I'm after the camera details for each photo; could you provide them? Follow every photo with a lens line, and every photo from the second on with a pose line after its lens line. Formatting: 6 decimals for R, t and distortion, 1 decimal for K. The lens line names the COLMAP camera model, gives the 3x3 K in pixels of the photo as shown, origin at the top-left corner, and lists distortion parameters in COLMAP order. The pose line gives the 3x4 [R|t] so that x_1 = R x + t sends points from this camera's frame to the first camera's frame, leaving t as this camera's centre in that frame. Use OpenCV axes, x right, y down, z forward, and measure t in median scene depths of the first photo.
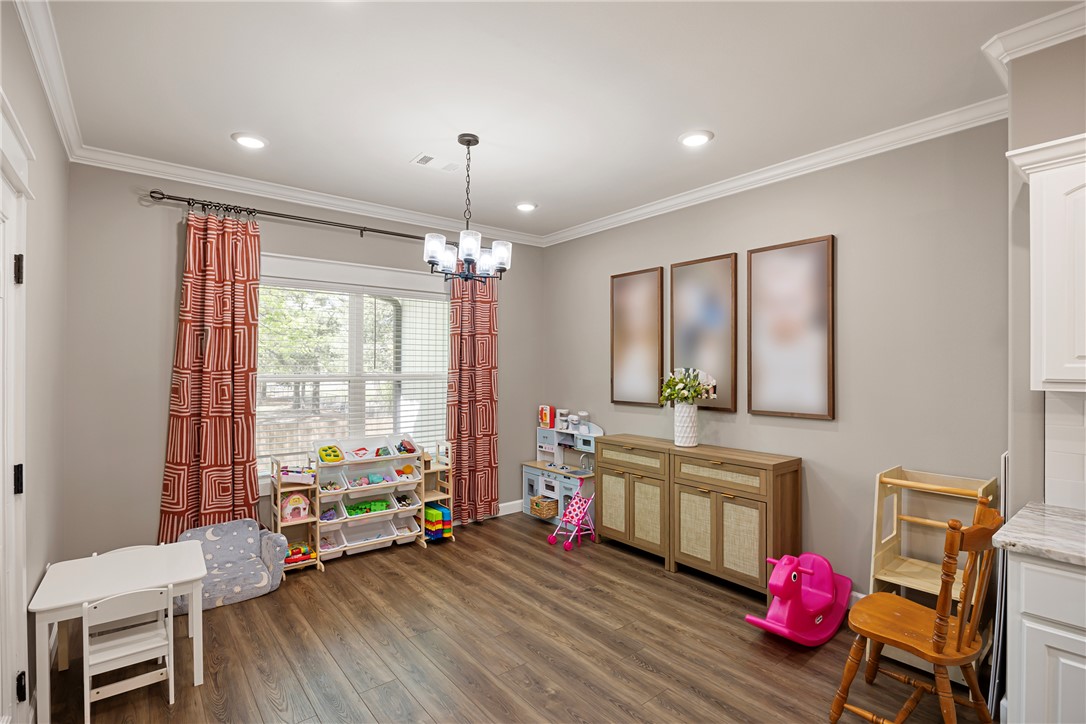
lens RADIAL K [[513.7, 0, 557.6], [0, 513.7, 365.3], [0, 0, 1]] dist [-0.022601, 0.000252]
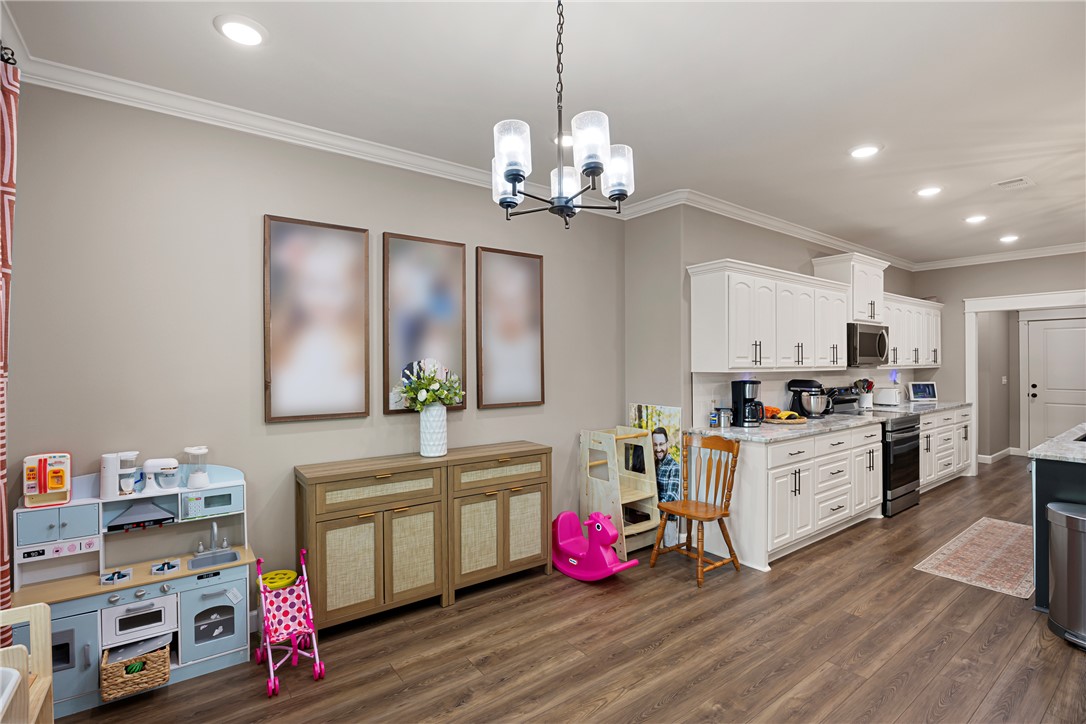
lens RADIAL K [[502.2, 0, 548.0], [0, 502.2, 361.8], [0, 0, 1]] dist [-0.019036, -0.000053]
pose [[0.051556, 0.000239, 0.998670, -0.589549], [0.001367, 0.999999, -0.000310, 0.001980], [-0.998669, 0.001381, 0.051555, 0.789354]]
